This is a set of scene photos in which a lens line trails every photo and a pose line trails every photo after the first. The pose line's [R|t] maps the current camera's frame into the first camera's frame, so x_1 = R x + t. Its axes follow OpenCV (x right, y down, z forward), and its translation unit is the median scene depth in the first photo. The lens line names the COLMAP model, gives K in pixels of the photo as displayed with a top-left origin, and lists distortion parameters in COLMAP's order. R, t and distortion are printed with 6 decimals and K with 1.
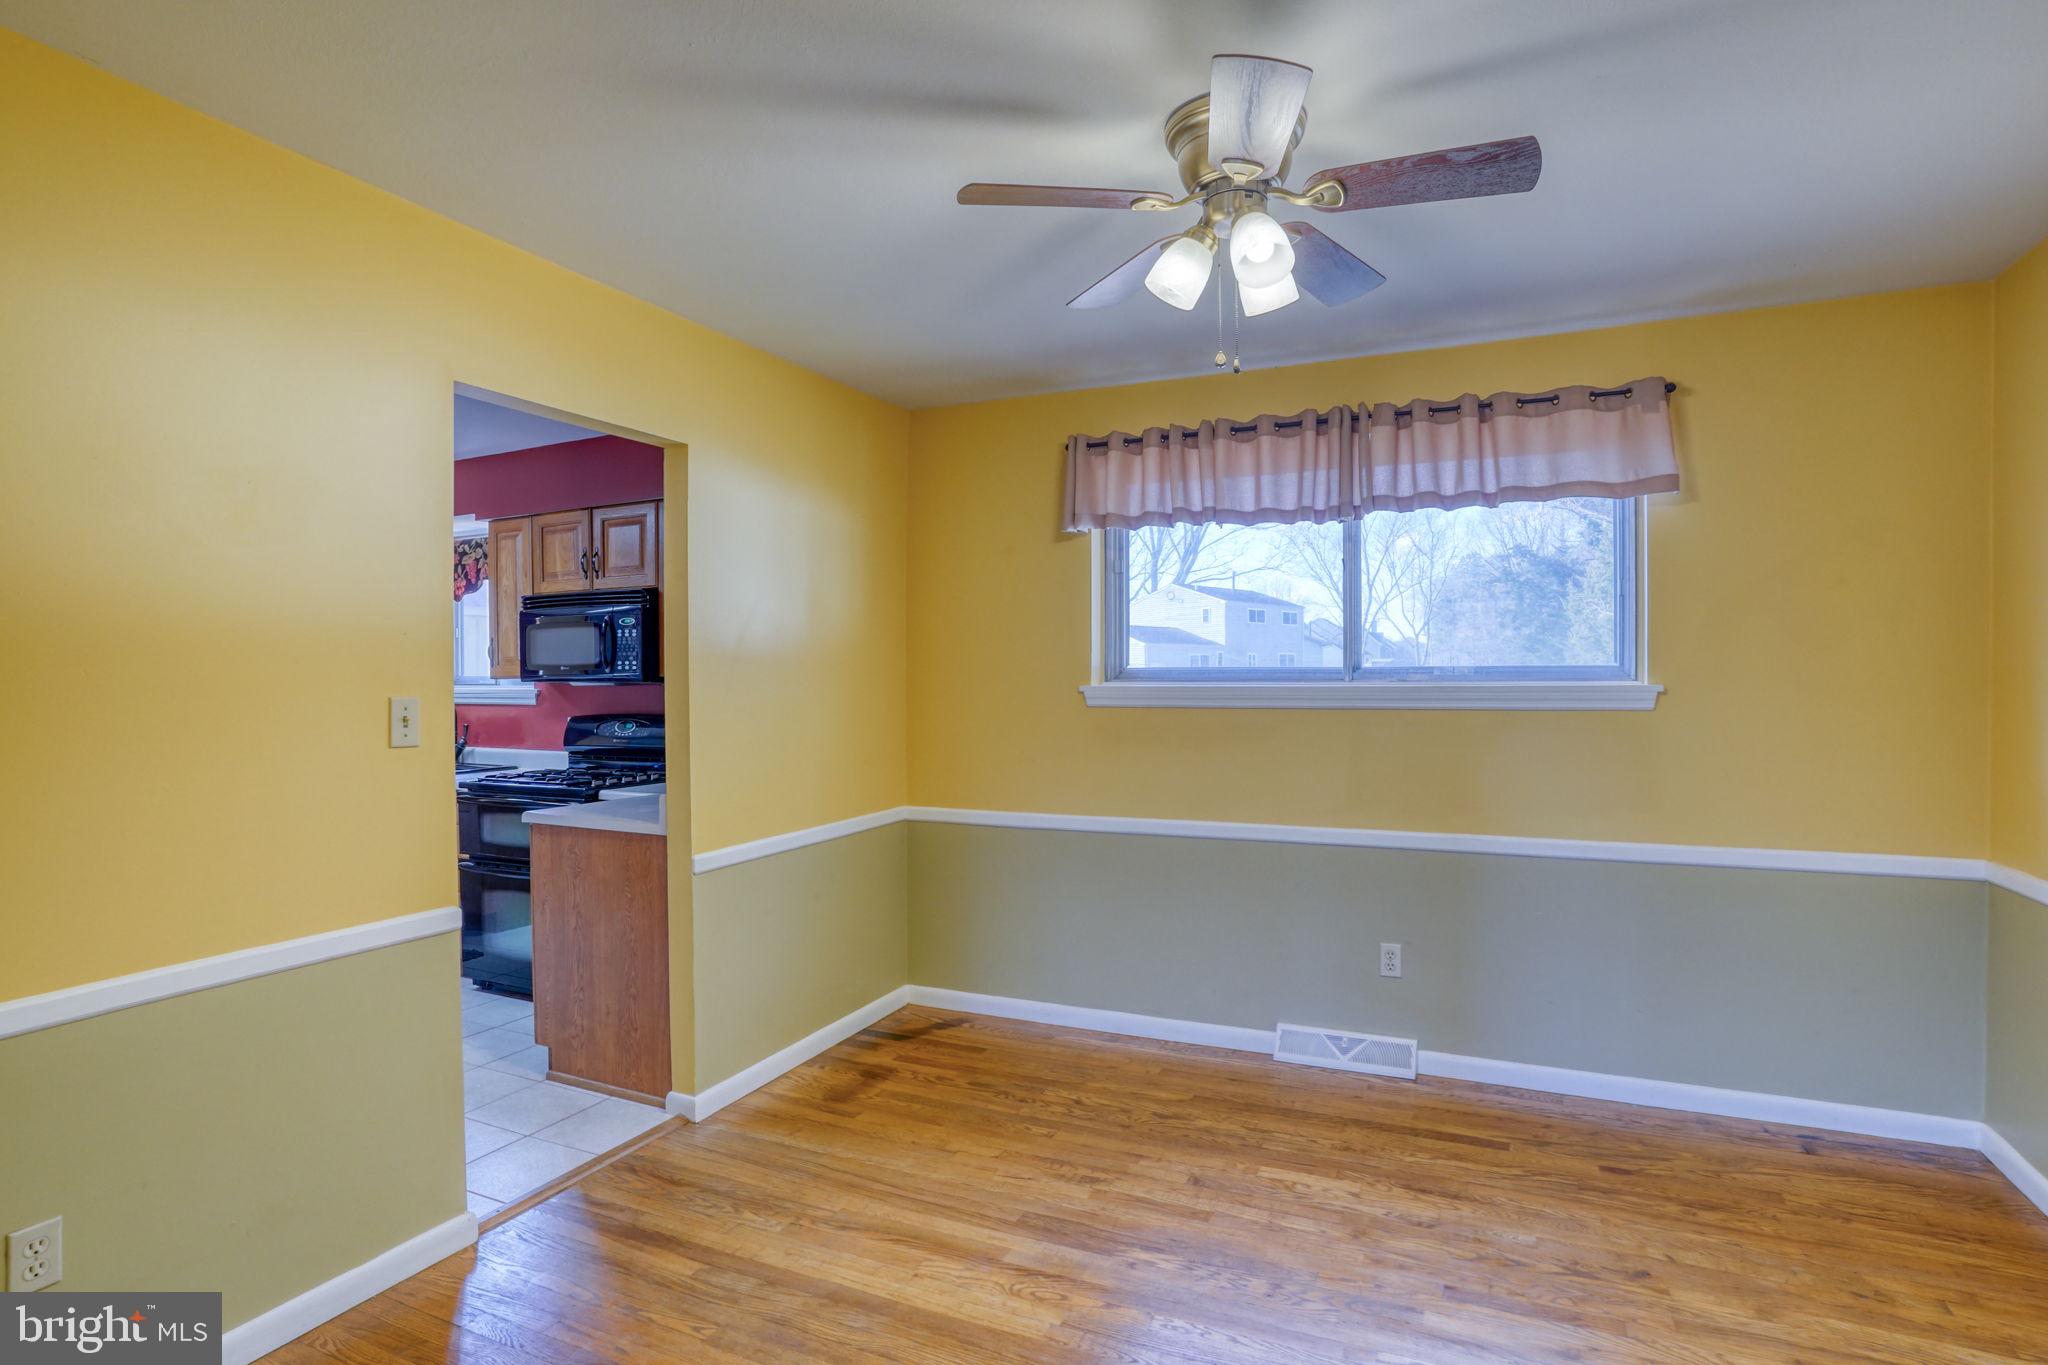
lens RADIAL K [[1044.2, 0, 1031.7], [0, 1044.2, 673.4], [0, 0, 1]] dist [-0.055498, 0.021666]
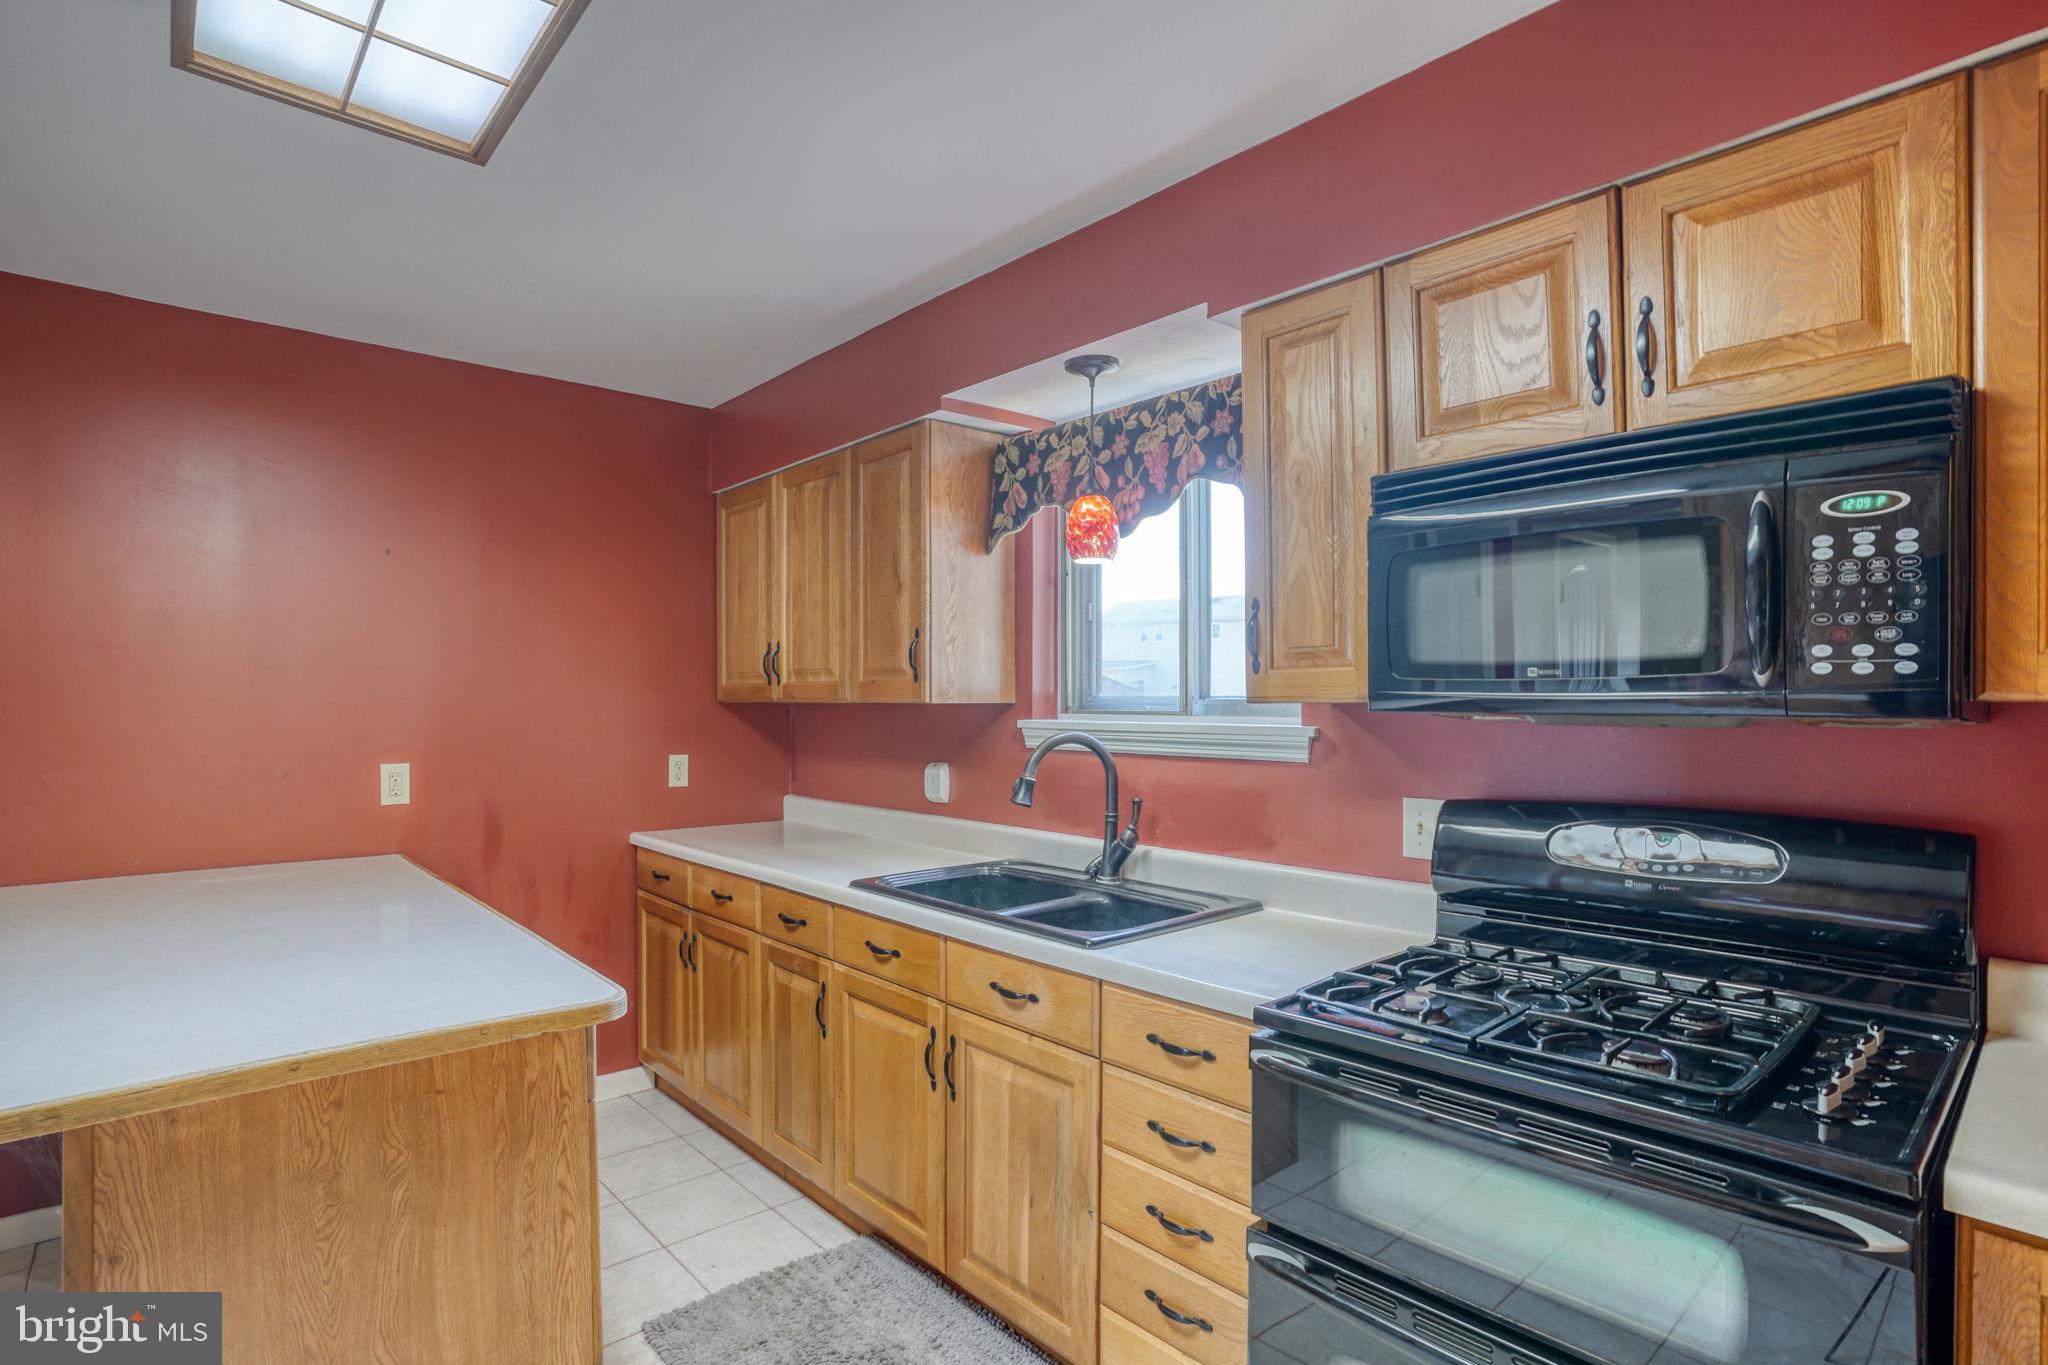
lens RADIAL K [[1044.2, 0, 1054.9], [0, 1044.2, 712.4], [0, 0, 1]] dist [-0.055498, 0.021666]
pose [[0.918728, 0.011780, -0.394716, -0.449661], [-0.005725, 0.999847, 0.016515, 0.003325], [0.394850, -0.012913, 0.918655, 0.619143]]
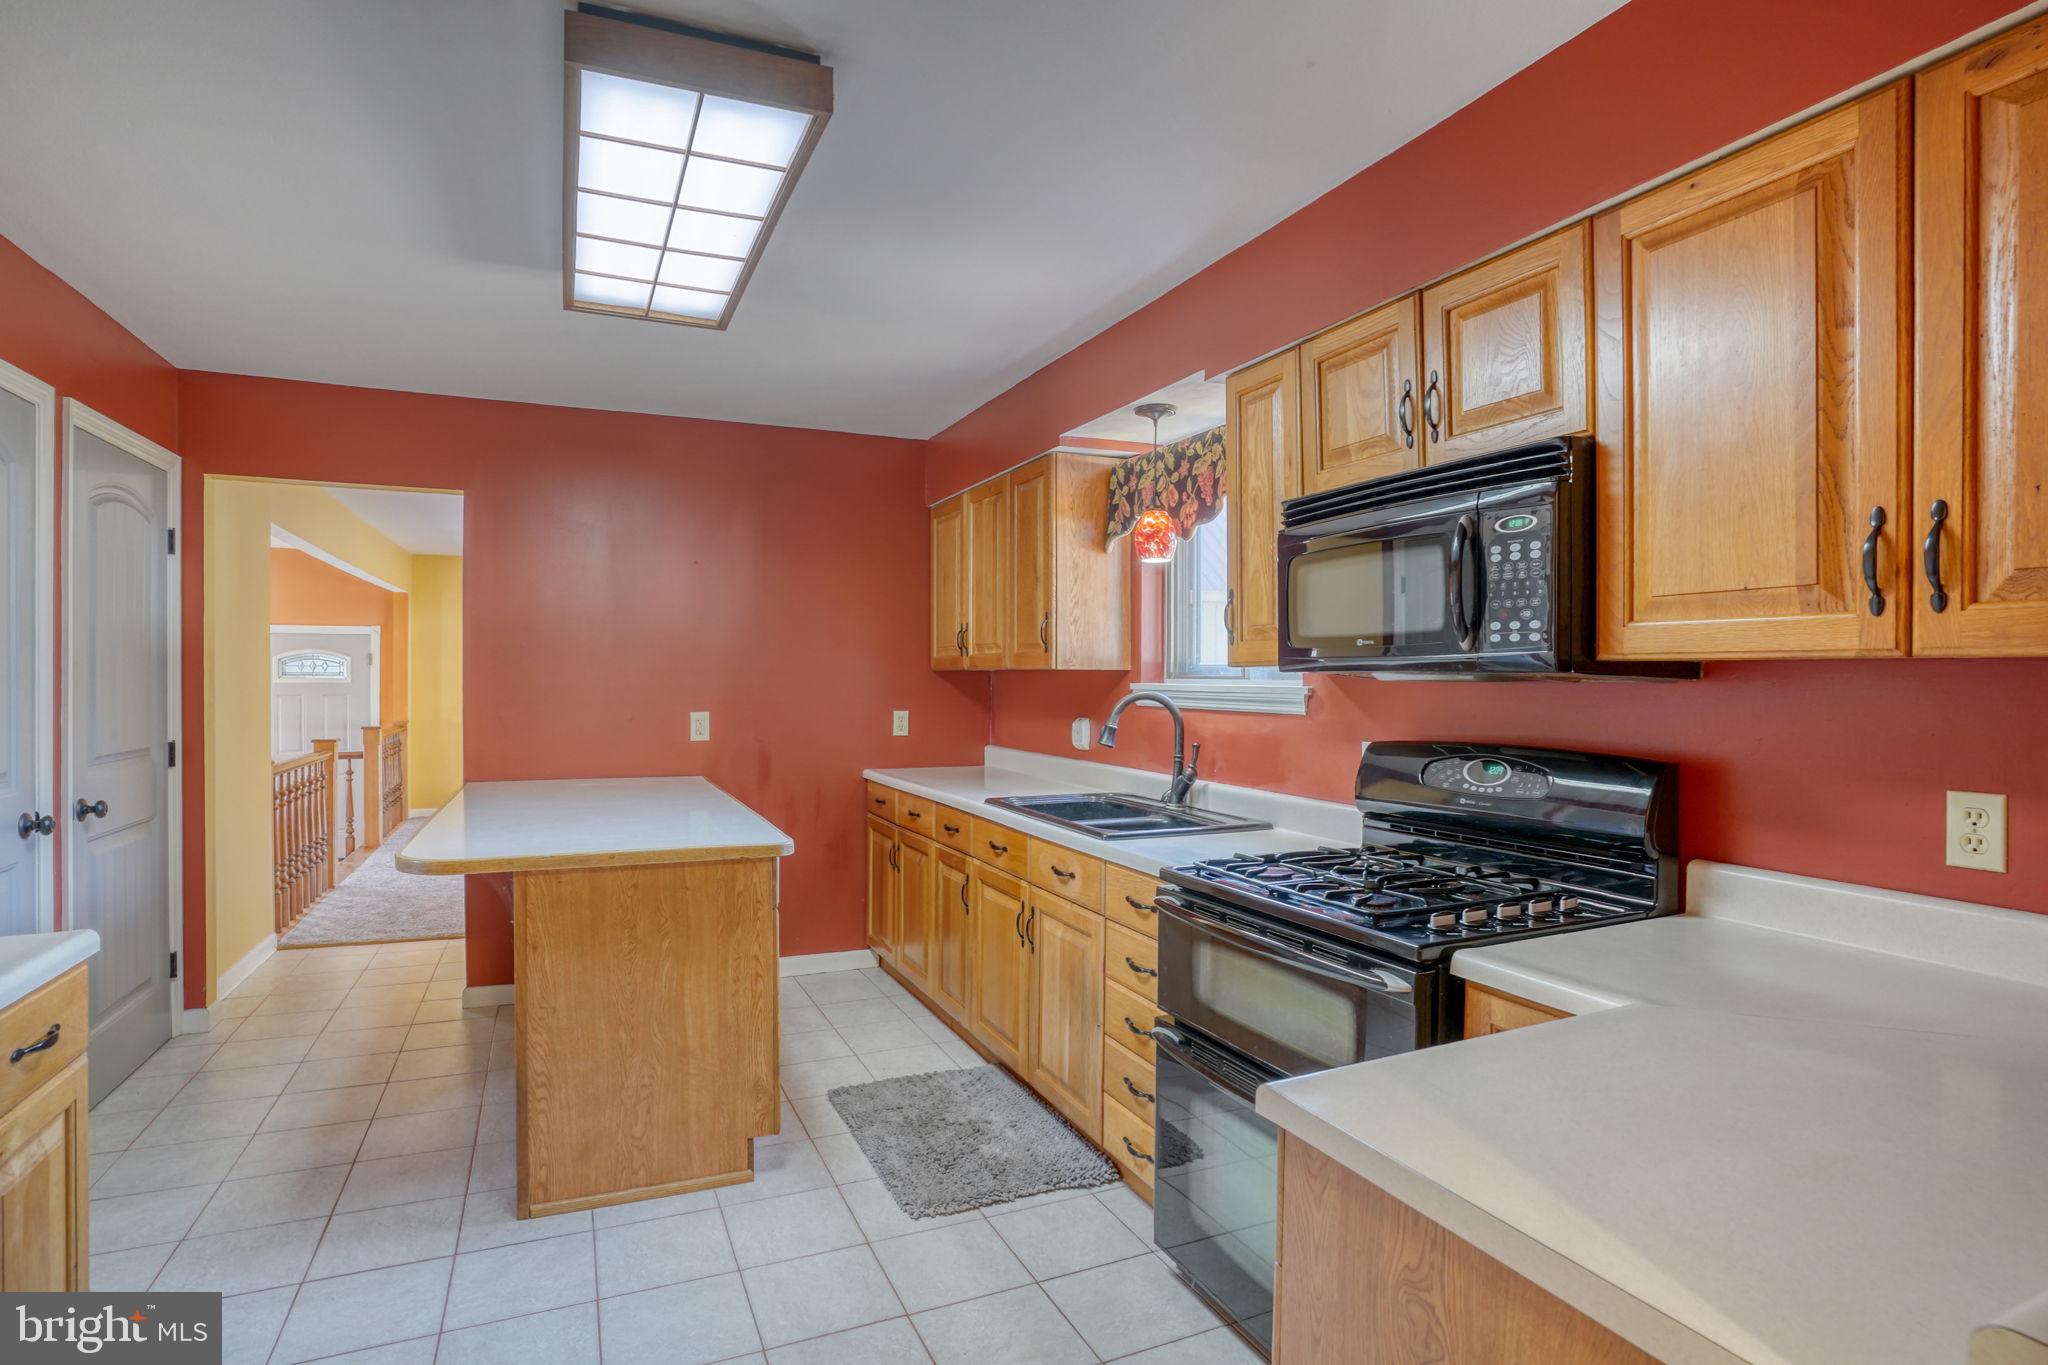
lens RADIAL K [[1044.2, 0, 1024.2], [0, 1044.2, 692.9], [0, 0, 1]] dist [-0.055498, 0.021666]
pose [[0.753746, 0.021369, -0.656818, -0.254397], [-0.008602, 0.999706, 0.022652, 0.008331], [0.657109, -0.011424, 0.753709, 0.535718]]
